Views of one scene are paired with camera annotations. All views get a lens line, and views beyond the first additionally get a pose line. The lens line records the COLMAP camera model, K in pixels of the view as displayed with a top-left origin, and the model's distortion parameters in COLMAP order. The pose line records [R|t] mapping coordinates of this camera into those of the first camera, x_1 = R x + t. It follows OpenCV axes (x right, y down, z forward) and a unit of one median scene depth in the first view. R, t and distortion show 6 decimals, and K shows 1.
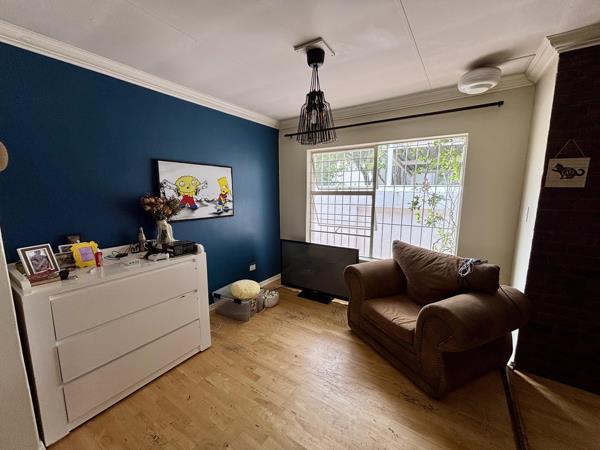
lens RADIAL K [[243.0, 0, 301.2], [0, 243.0, 224.9], [0, 0, 1]] dist [-0.000353, 0.000054]
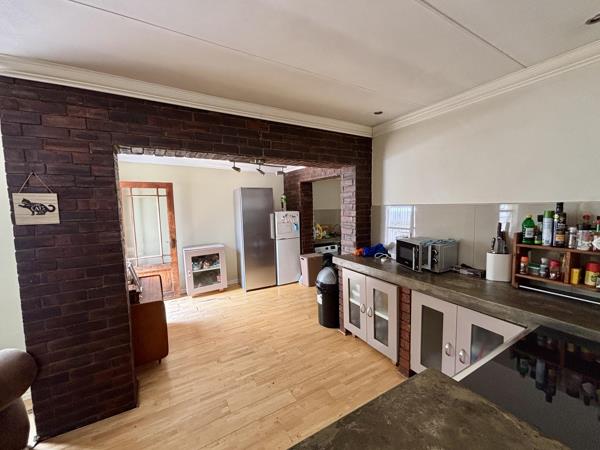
lens RADIAL K [[243.0, 0, 301.9], [0, 243.0, 222.9], [0, 0, 1]] dist [-0.000353, 0.000054]
pose [[0.442379, -0.085099, 0.892782, 0.470218], [0.154824, 0.987788, 0.017439, -0.014093], [-0.883363, 0.130510, 0.450152, -0.197453]]
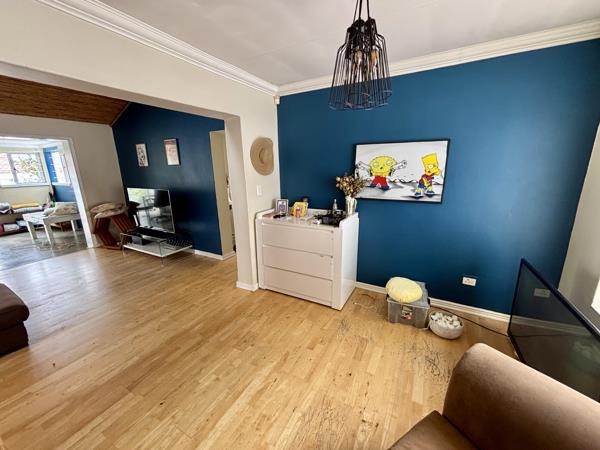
lens RADIAL K [[243.0, 0, 299.3], [0, 243.0, 223.0], [0, 0, 1]] dist [-0.000353, 0.000054]
pose [[0.076038, 0.226473, -0.971045, 0.567784], [-0.123900, 0.968463, 0.216169, -0.109611], [0.989377, 0.103876, 0.101700, 0.588046]]
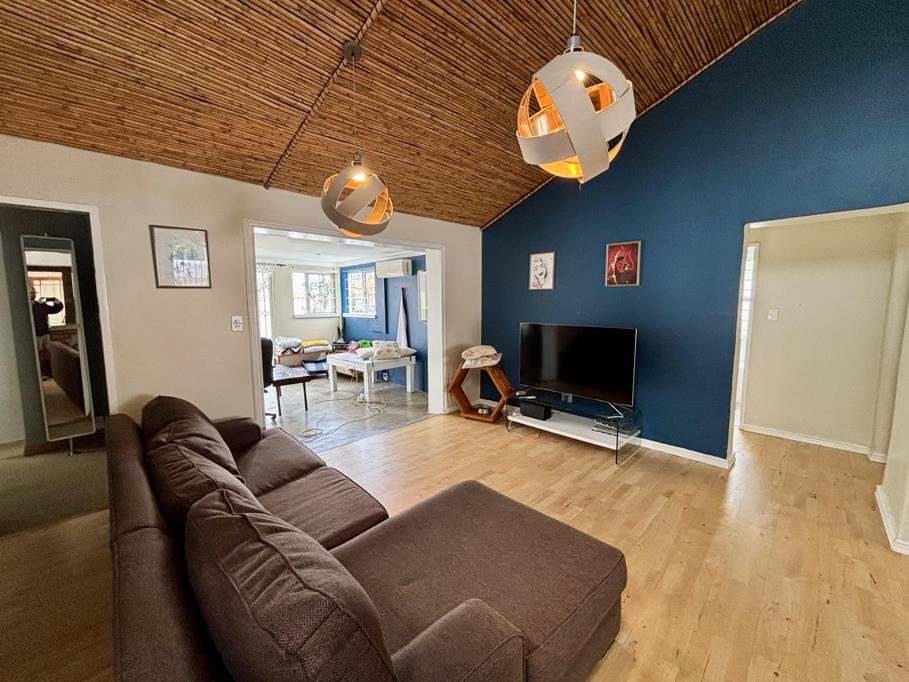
lens RADIAL K [[368.1, 0, 456.7], [0, 368.1, 337.9], [0, 0, 1]] dist [-0.000353, 0.000054]
pose [[-0.202180, 0.099739, -0.974256, 0.361835], [-0.135007, 0.982464, 0.128596, 0.074675], [0.969998, 0.157531, -0.185169, -0.465334]]
